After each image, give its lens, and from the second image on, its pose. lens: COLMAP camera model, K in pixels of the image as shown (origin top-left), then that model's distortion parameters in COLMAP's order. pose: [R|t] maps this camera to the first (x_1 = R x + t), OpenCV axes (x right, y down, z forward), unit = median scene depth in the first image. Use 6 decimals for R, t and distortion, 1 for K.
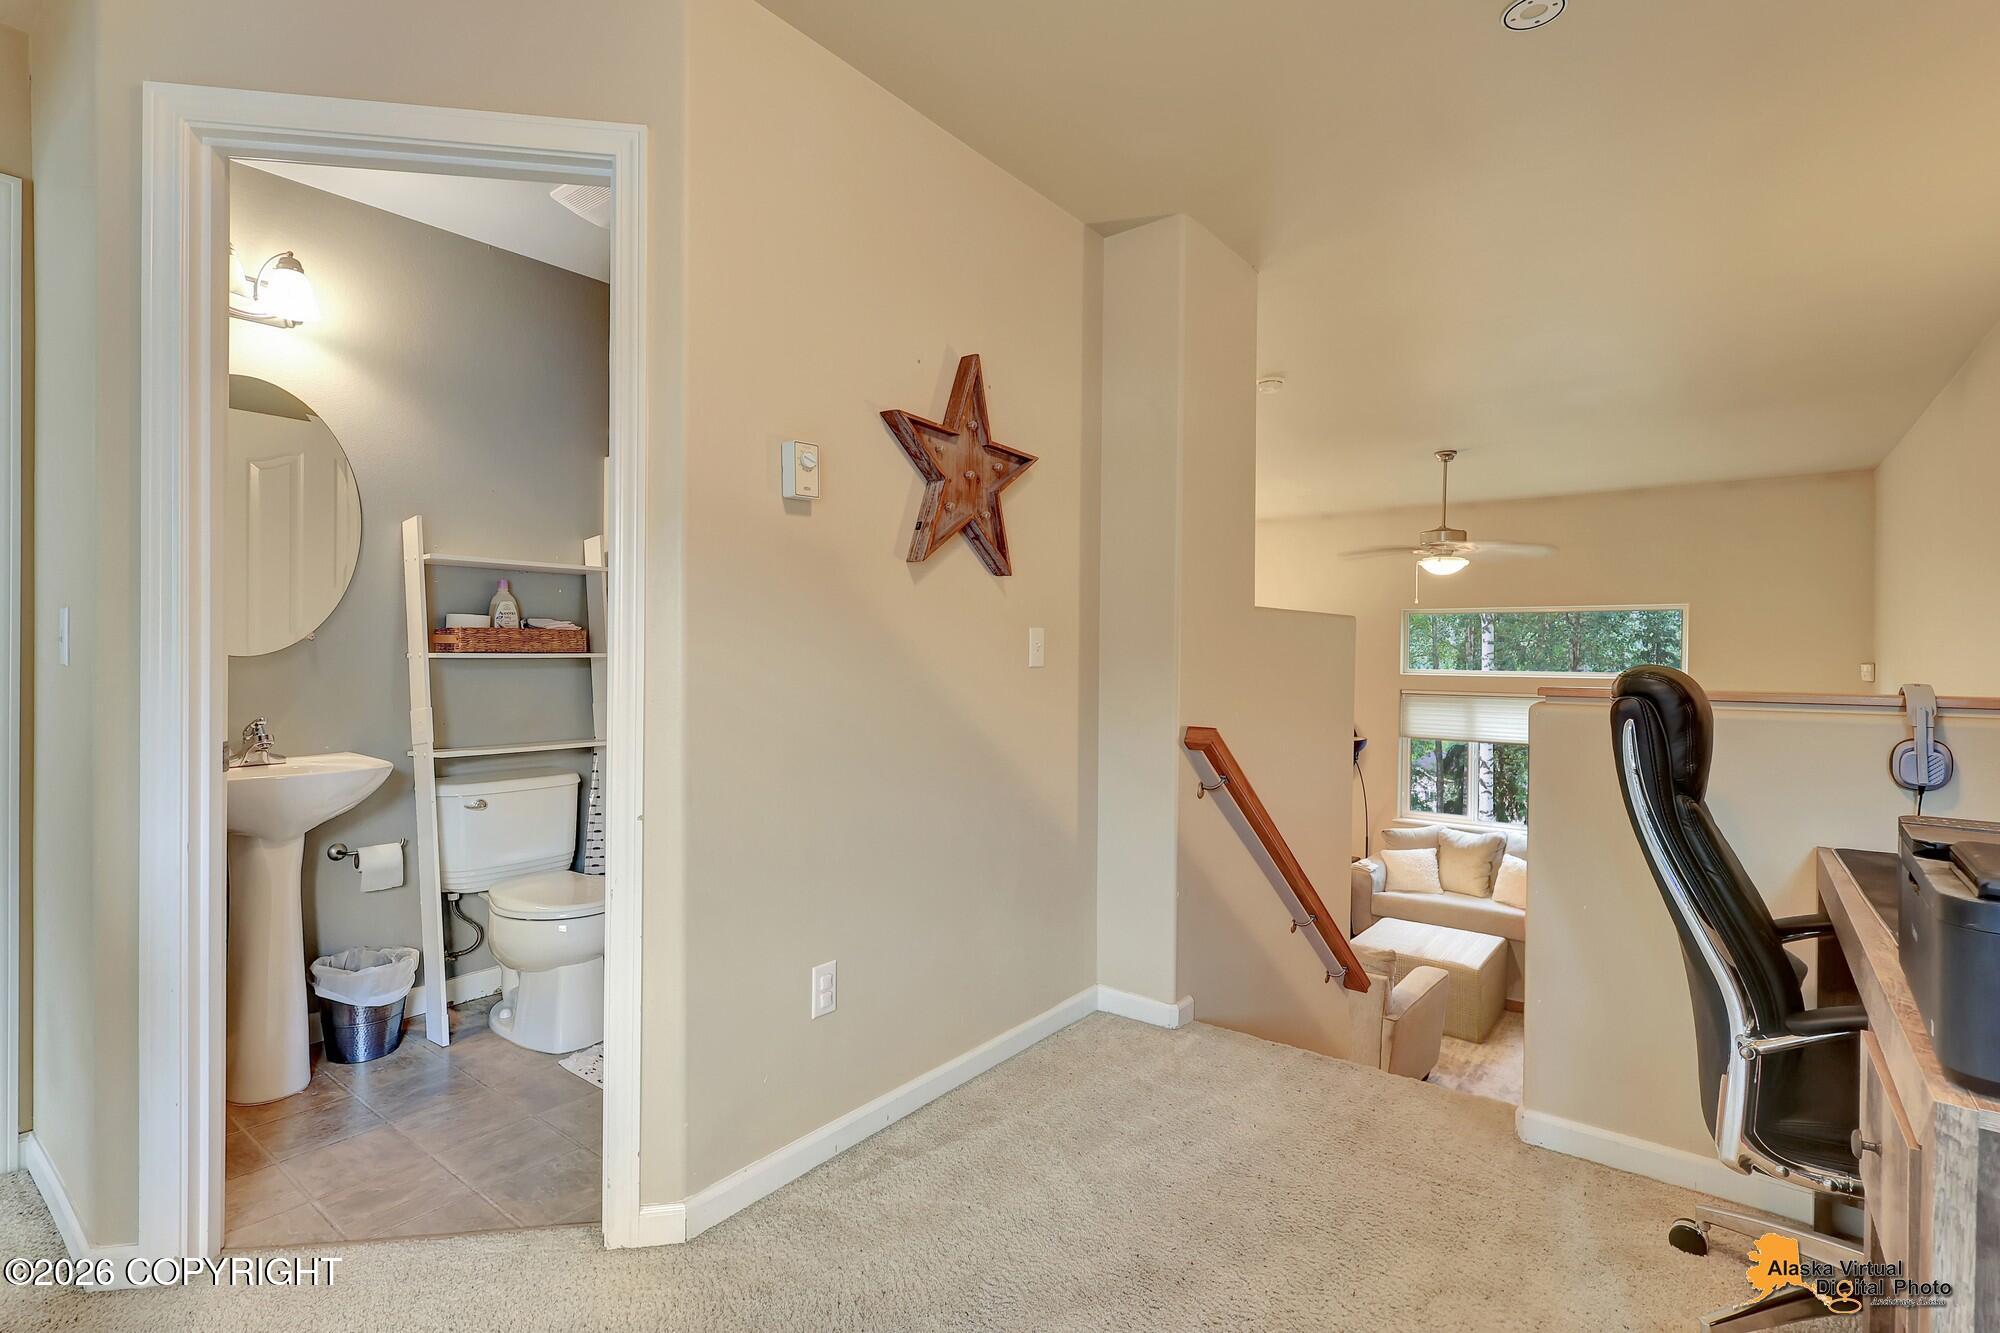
lens RADIAL K [[974.0, 0, 1024.1], [0, 974.0, 666.3], [0, 0, 1]] dist [-0.001485, -0.000370]
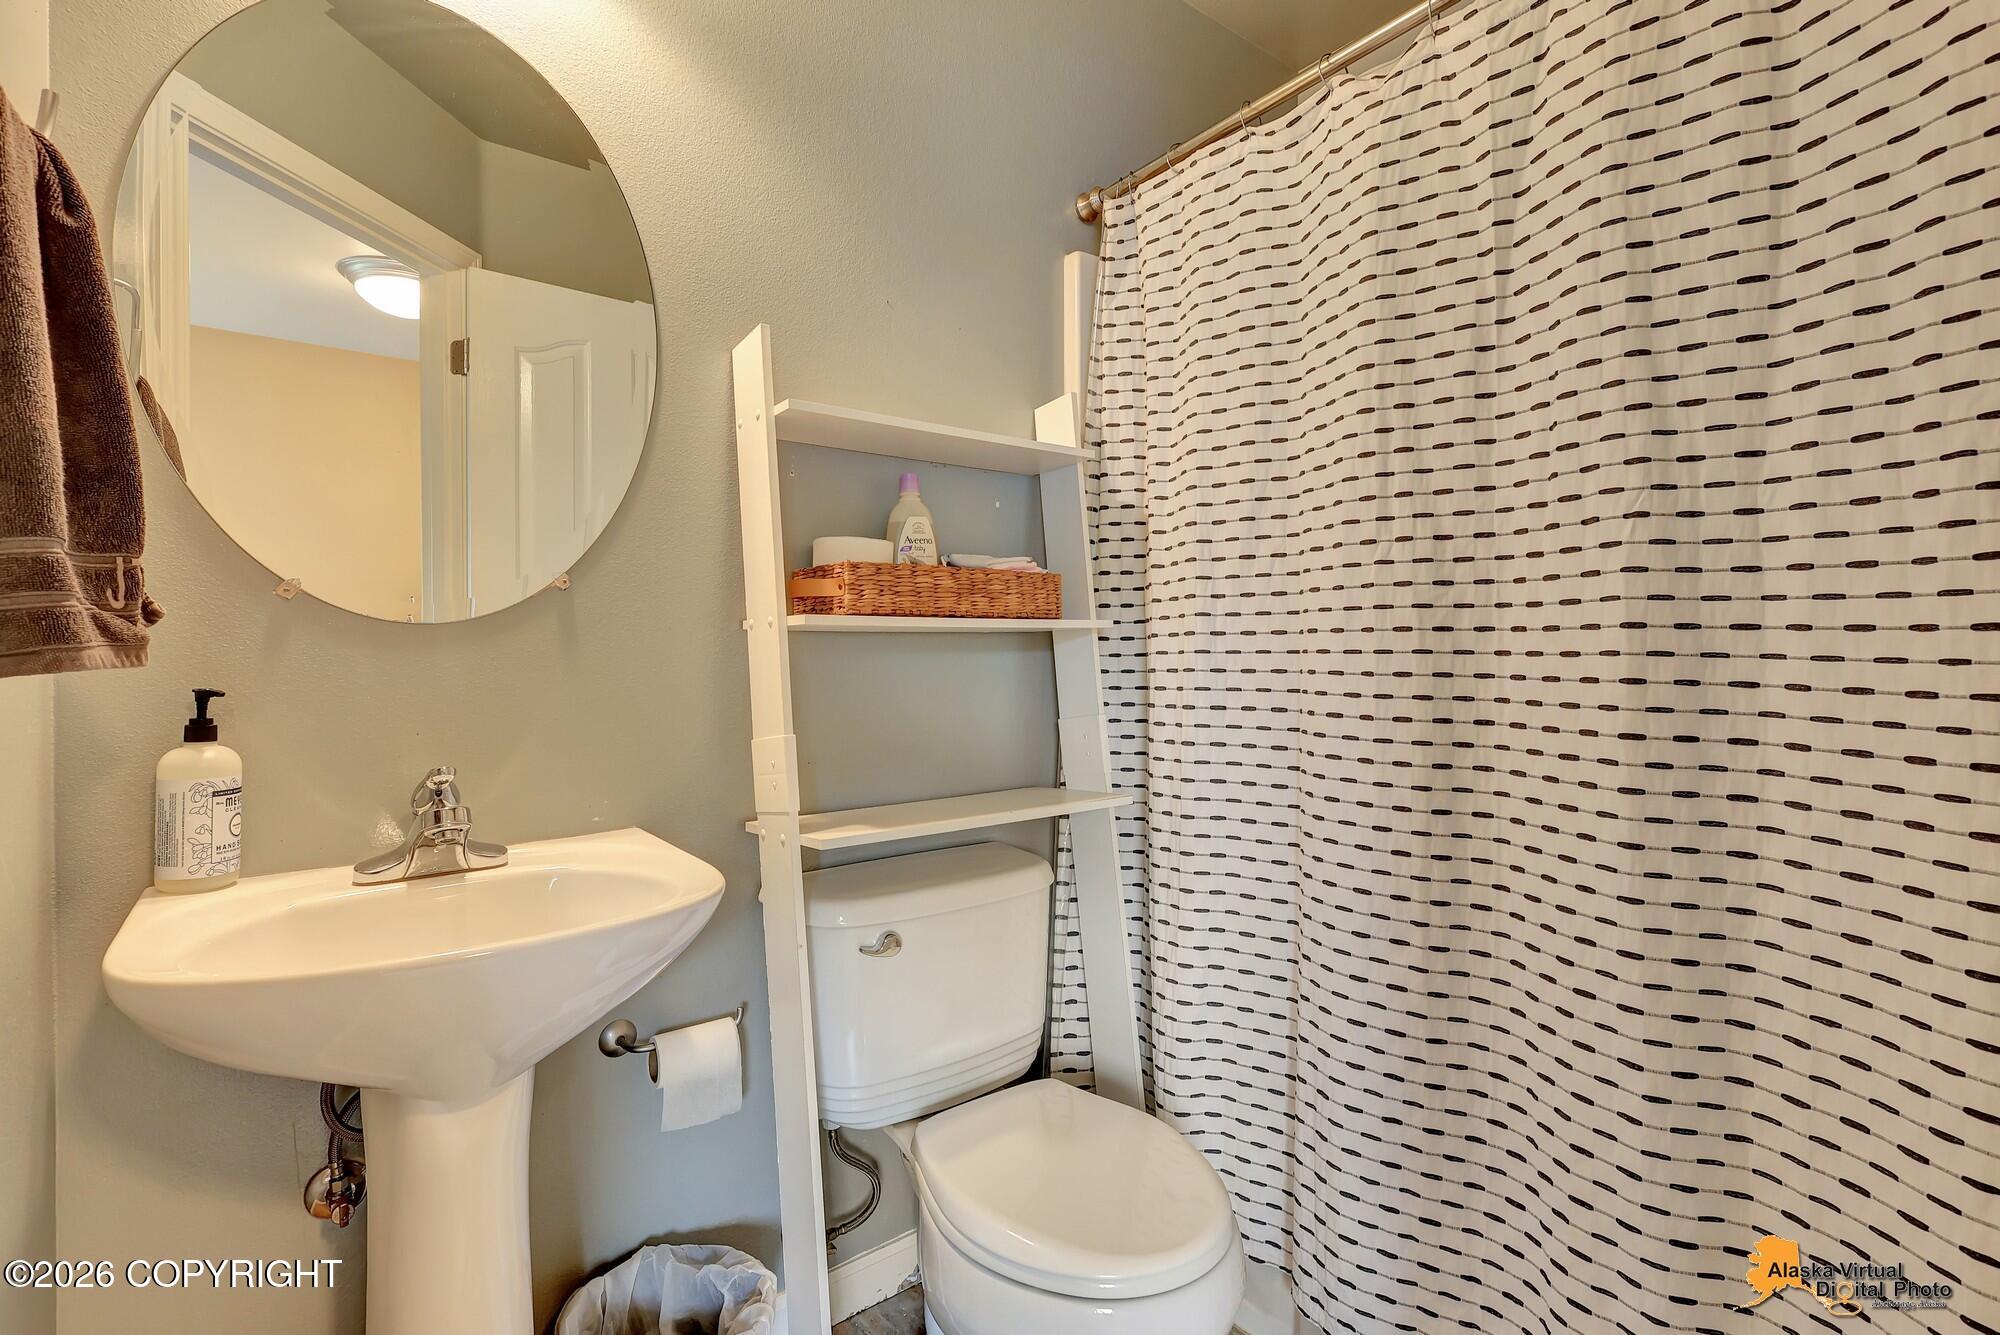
lens RADIAL K [[917.6, 0, 1006.3], [0, 917.6, 662.8], [0, 0, 1]] dist [-0.001612, -0.000315]
pose [[0.968259, -0.005194, -0.249893, -0.396488], [0.006976, 0.999956, 0.006243, 0.006042], [0.249850, -0.007788, 0.968253, 0.595588]]
